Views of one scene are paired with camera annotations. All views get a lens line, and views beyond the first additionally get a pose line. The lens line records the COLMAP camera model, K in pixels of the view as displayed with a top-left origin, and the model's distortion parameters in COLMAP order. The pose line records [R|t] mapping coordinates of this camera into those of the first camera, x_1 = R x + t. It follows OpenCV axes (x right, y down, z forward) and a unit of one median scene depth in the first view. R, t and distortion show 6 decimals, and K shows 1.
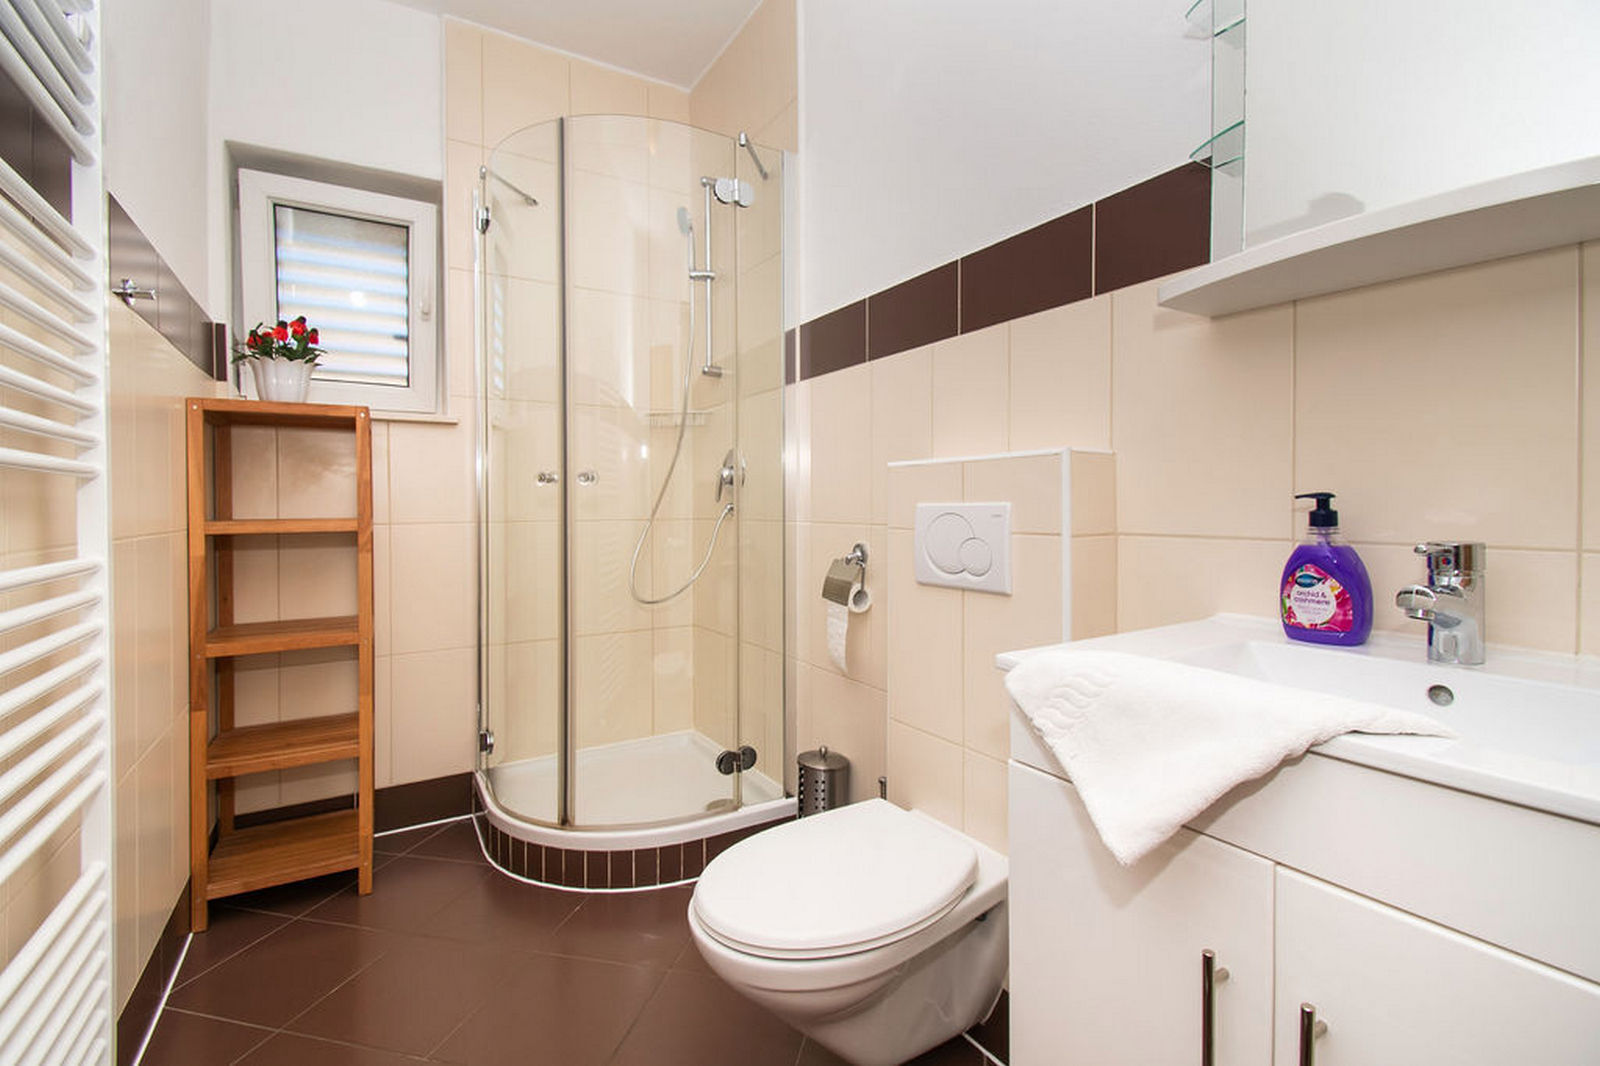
lens RADIAL K [[723.6, 0, 810.2], [0, 723.6, 530.6], [0, 0, 1]] dist [0.003045, -0.012719]
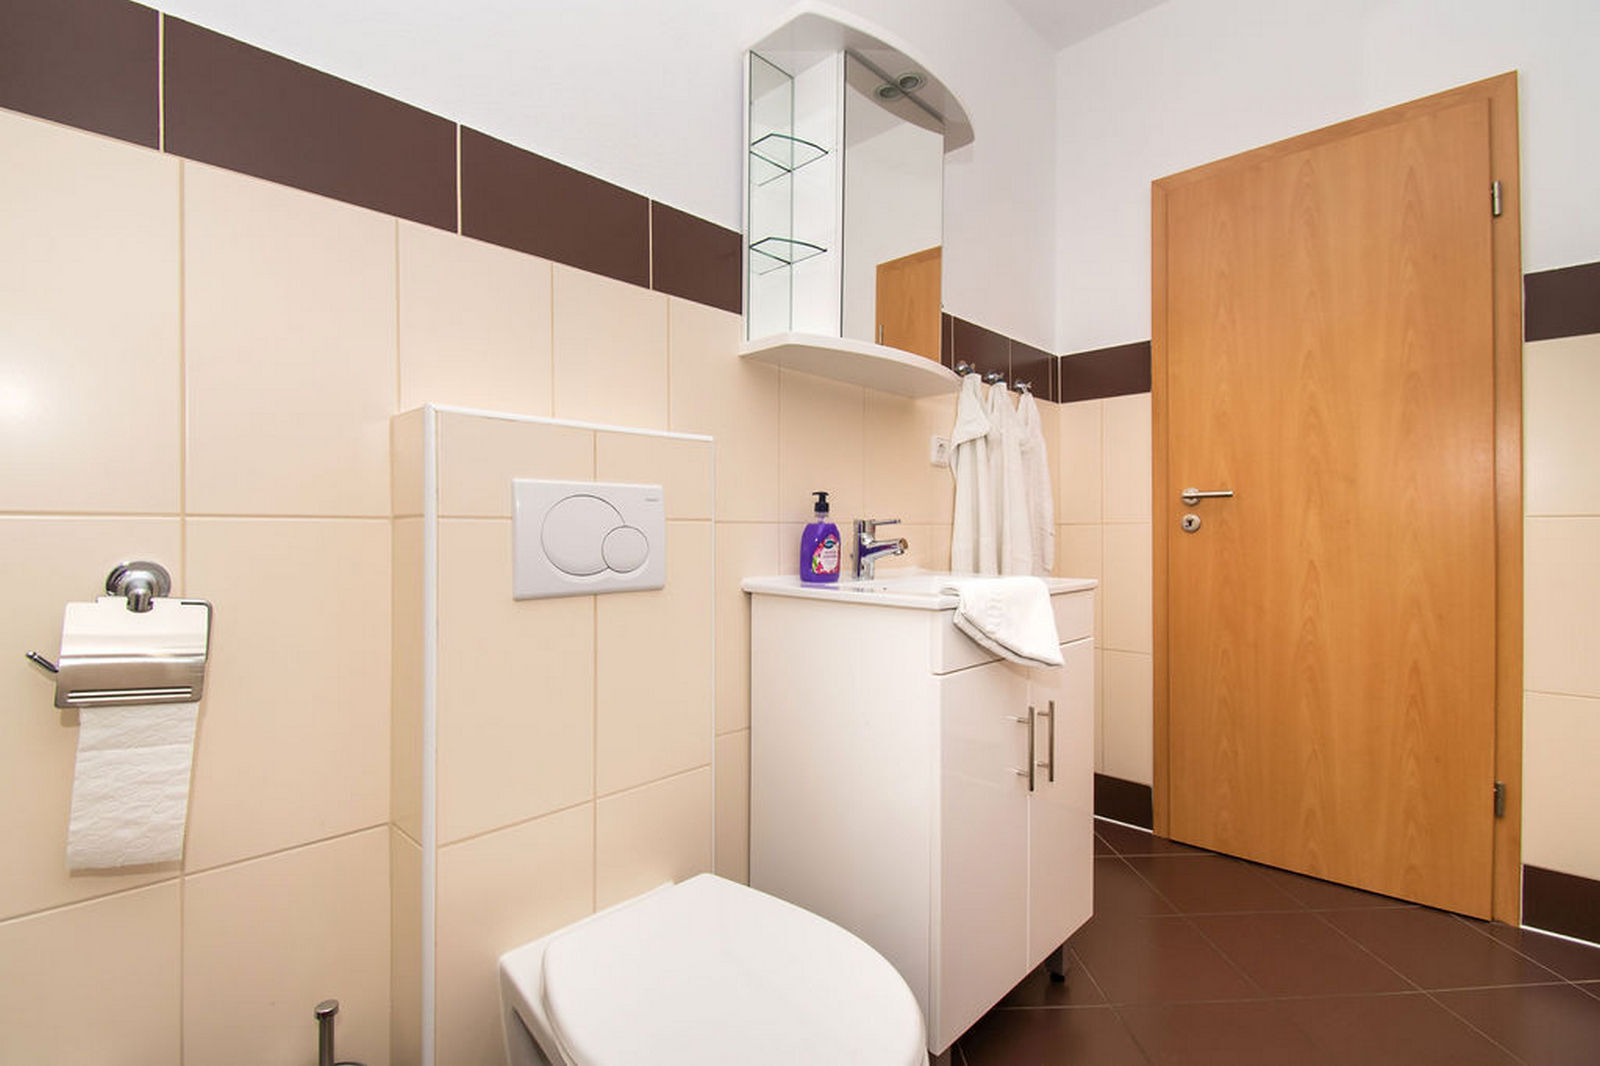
lens RADIAL K [[737.3, 0, 827.4], [0, 737.3, 528.4], [0, 0, 1]] dist [0.003842, -0.012984]
pose [[-0.281793, 0.006989, 0.959450, -0.678810], [0.036765, 0.999318, 0.003519, 0.019283], [-0.958771, 0.036266, -0.281858, 1.071454]]
